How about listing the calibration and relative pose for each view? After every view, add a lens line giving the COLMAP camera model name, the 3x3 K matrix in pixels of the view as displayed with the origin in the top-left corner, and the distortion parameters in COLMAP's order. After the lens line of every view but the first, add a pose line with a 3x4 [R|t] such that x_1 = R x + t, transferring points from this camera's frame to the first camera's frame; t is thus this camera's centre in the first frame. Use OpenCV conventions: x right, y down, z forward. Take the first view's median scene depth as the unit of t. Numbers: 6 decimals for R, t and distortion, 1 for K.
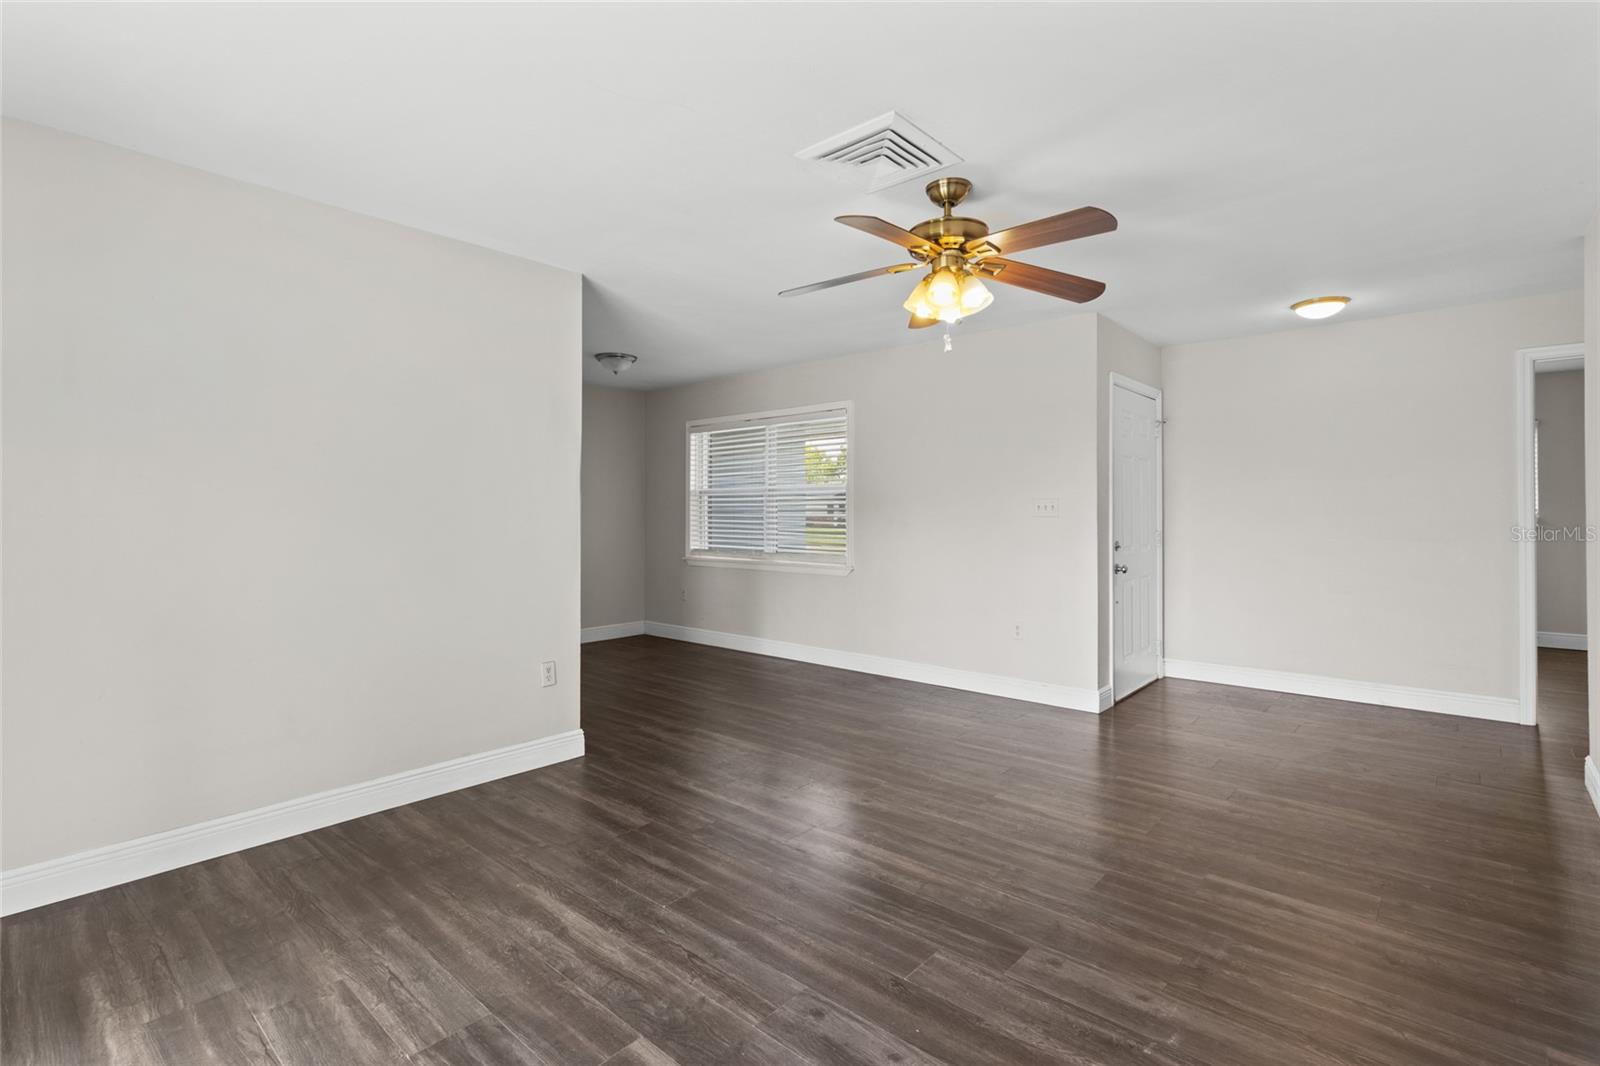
lens RADIAL K [[741.9, 0, 794.9], [0, 741.9, 508.1], [0, 0, 1]] dist [0.002821, 0.000495]
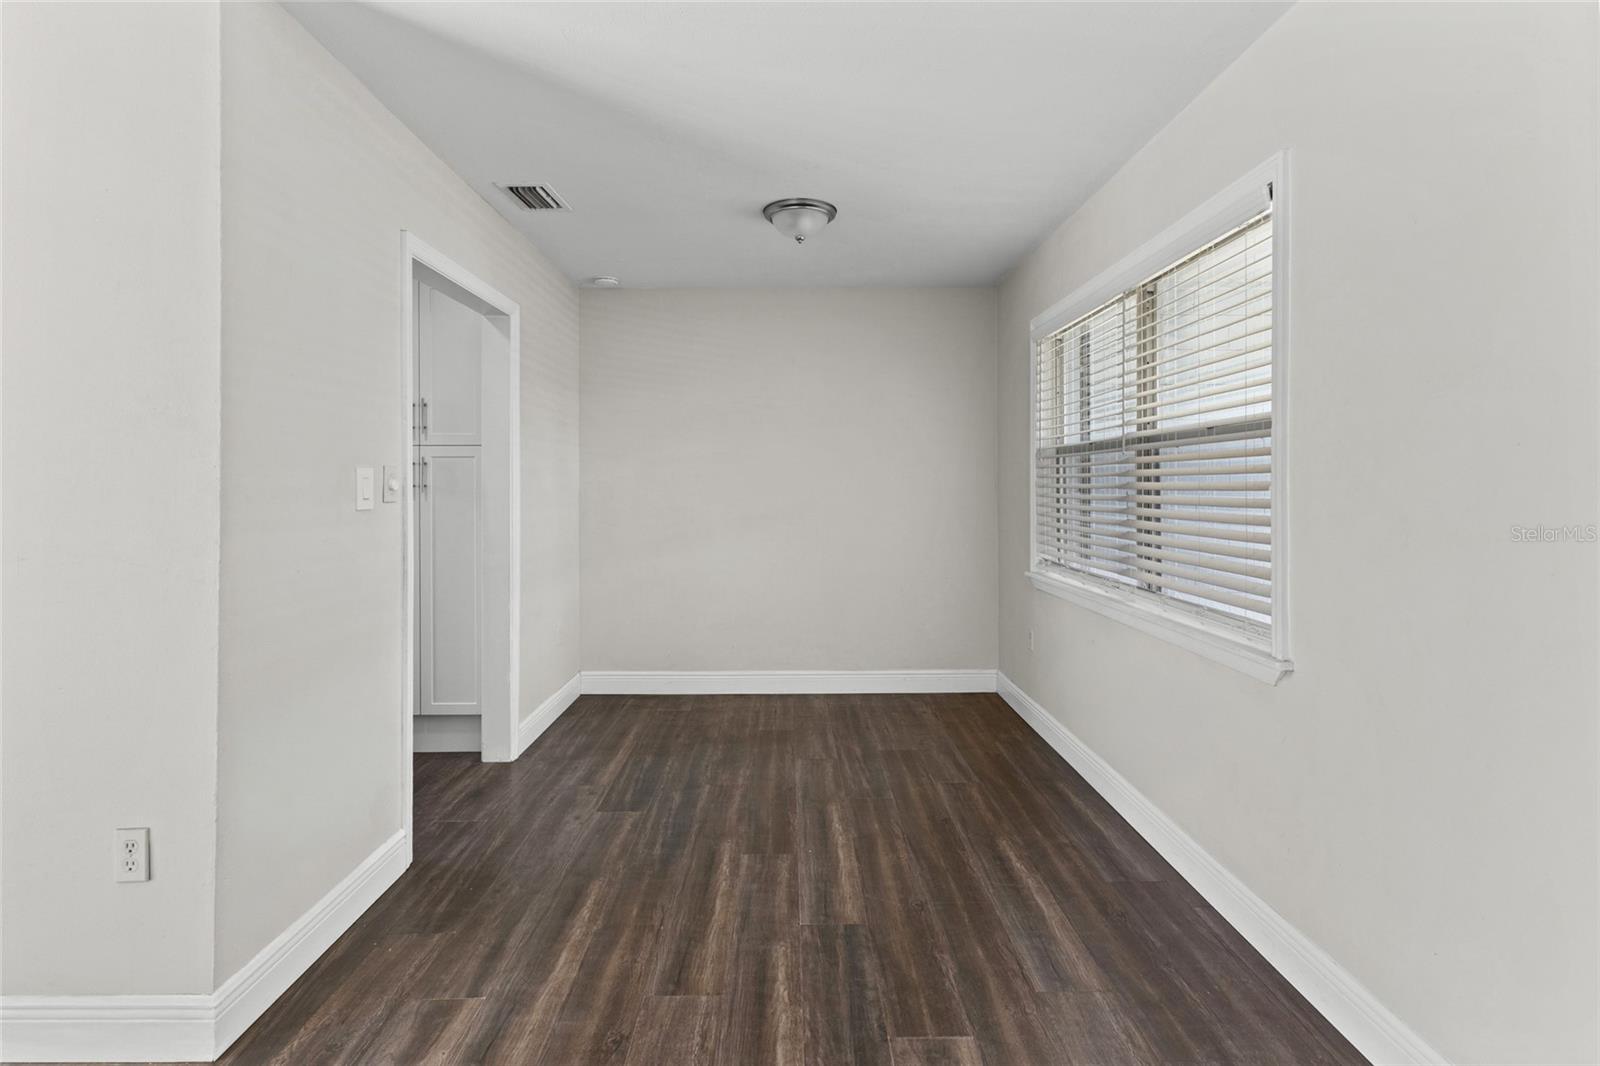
lens RADIAL K [[753.9, 0, 799.8], [0, 753.9, 488.1], [0, 0, 1]] dist [0.002486, 0.000631]
pose [[0.678919, 0.002224, -0.734210, 0.410186], [0.004792, 0.999961, 0.007460, 0.001014], [0.734198, -0.008583, 0.678882, 1.473763]]
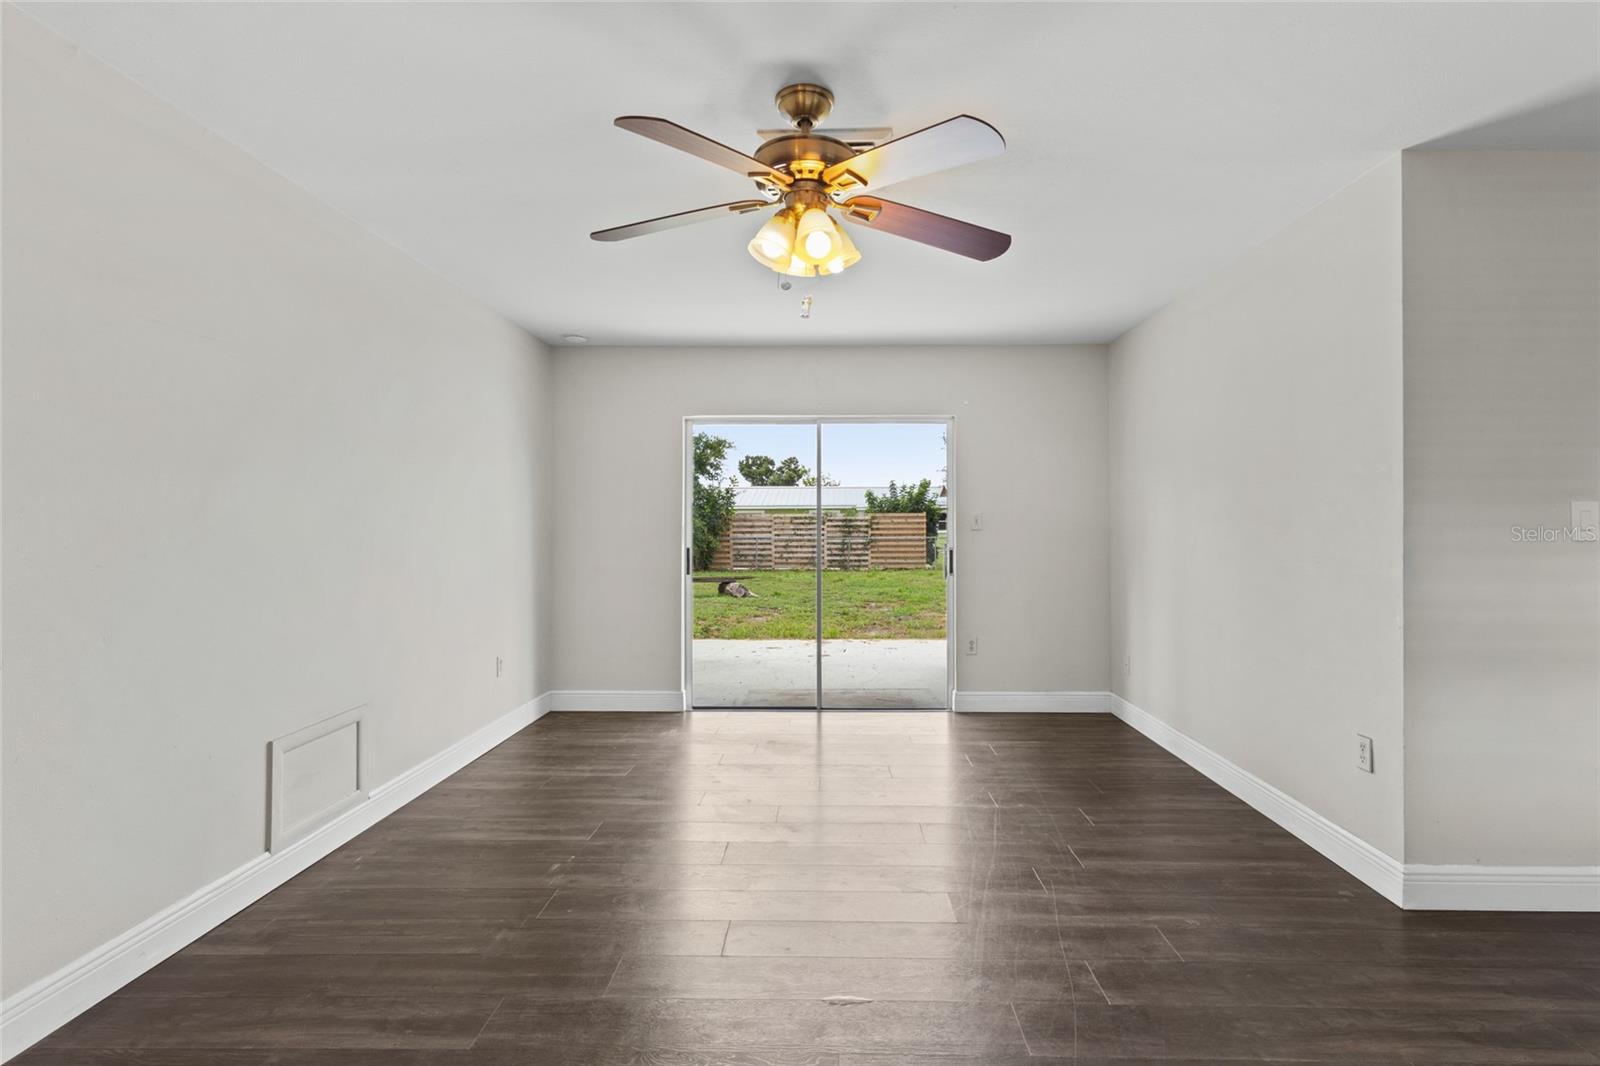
lens RADIAL K [[751.6, 0, 821.8], [0, 751.6, 519.6], [0, 0, 1]] dist [0.007106, 0.000107]
pose [[-0.751593, -0.003814, -0.659616, 0.794417], [0.007355, 0.999873, -0.014162, 0.010440], [0.659586, -0.015496, -0.751469, 1.795230]]
